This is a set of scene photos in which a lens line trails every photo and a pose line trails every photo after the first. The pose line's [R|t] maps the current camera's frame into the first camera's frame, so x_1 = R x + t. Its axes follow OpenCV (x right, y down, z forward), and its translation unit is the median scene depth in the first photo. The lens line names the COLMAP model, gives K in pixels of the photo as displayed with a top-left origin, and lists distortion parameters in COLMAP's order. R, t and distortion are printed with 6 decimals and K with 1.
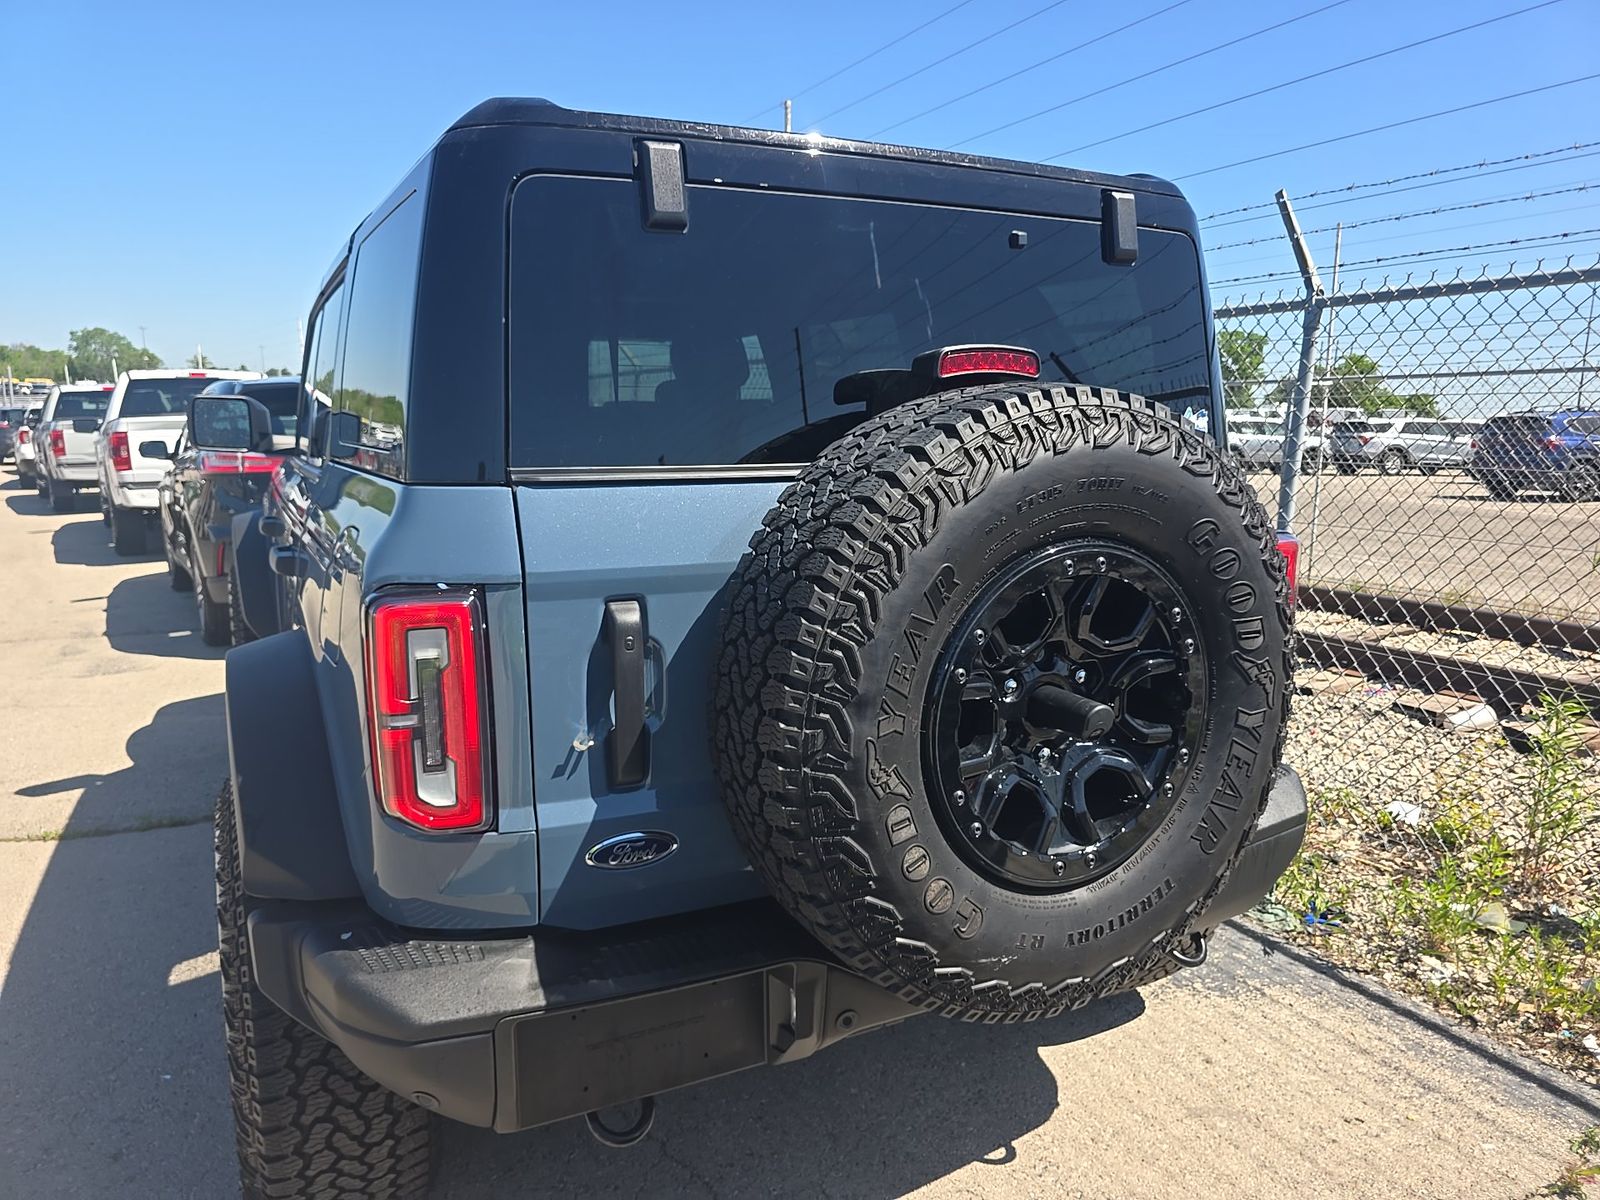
lens RADIAL K [[1073.6, 0, 805.6], [0, 1073.6, 590.6], [0, 0, 1]] dist [0.051186, -0.051806]
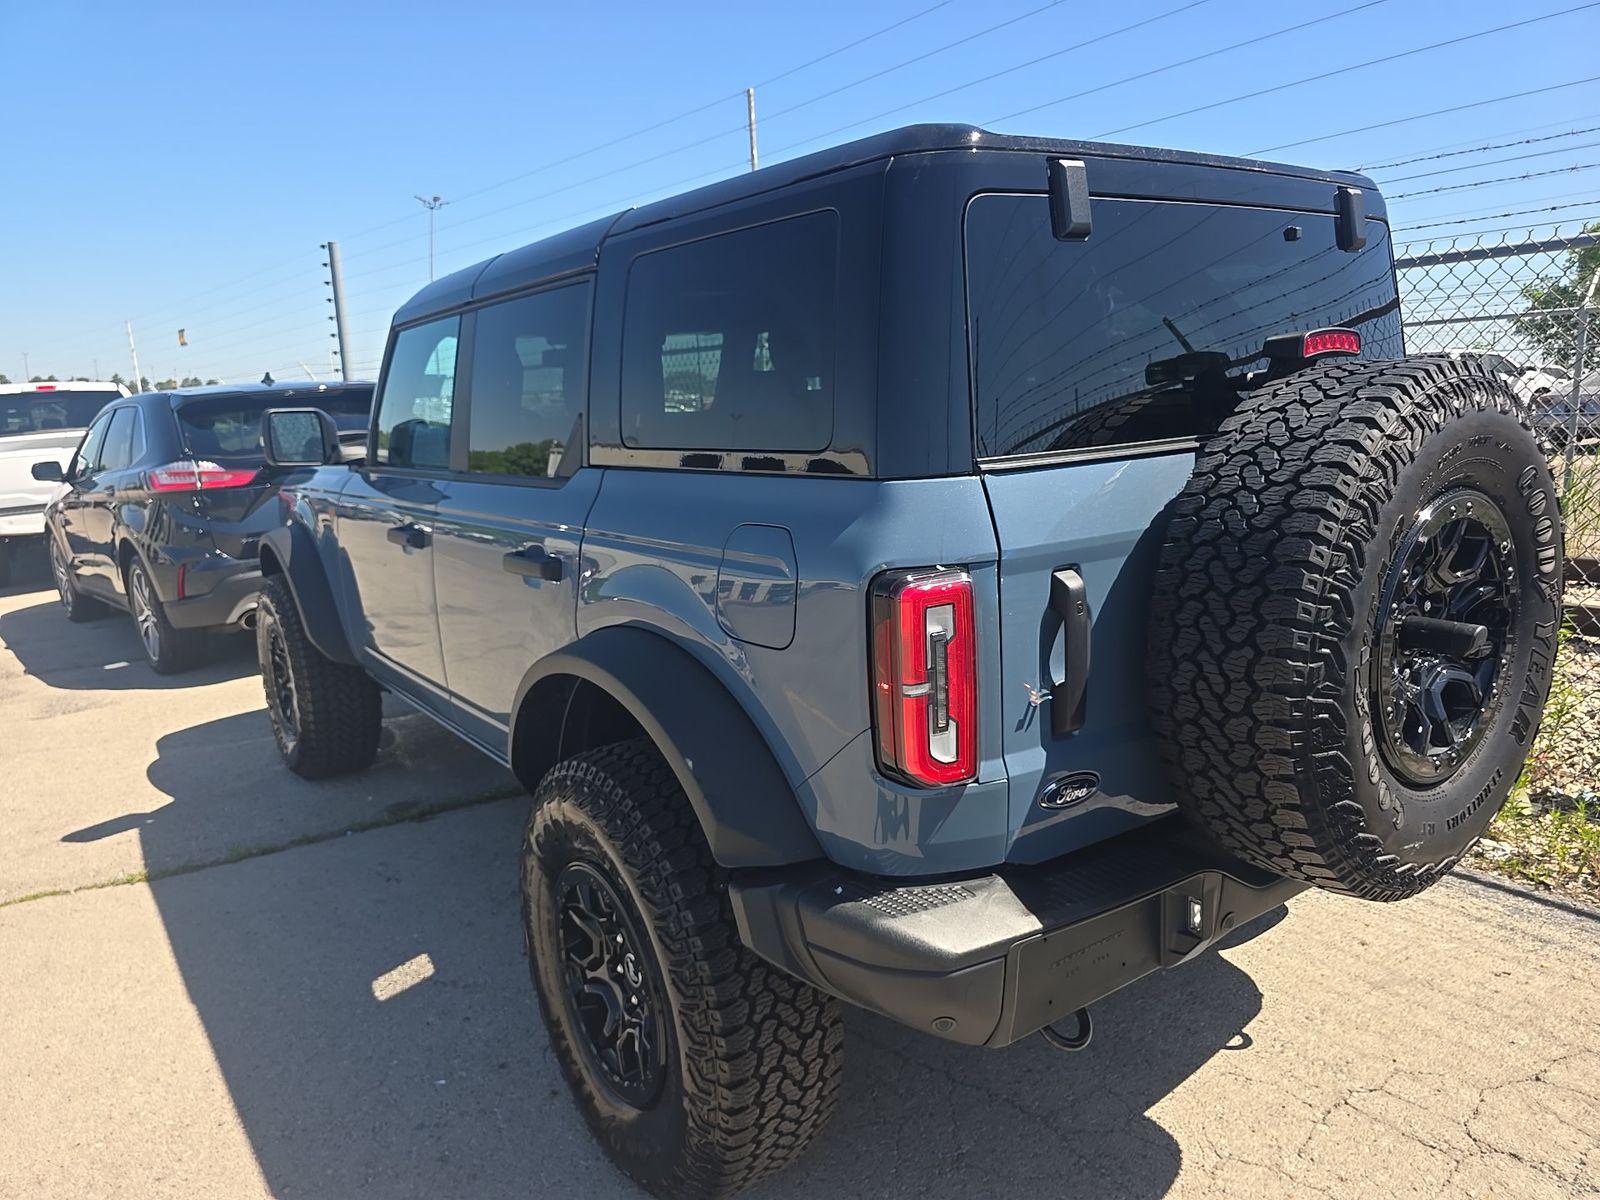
lens RADIAL K [[1073.6, 0, 809.3], [0, 1073.6, 590.7], [0, 0, 1]] dist [0.051186, -0.051806]
pose [[0.986756, -0.076634, 0.142971, -0.577995], [0.073915, 0.996970, 0.024241, -0.015731], [-0.144396, -0.013352, 0.989430, -0.077082]]
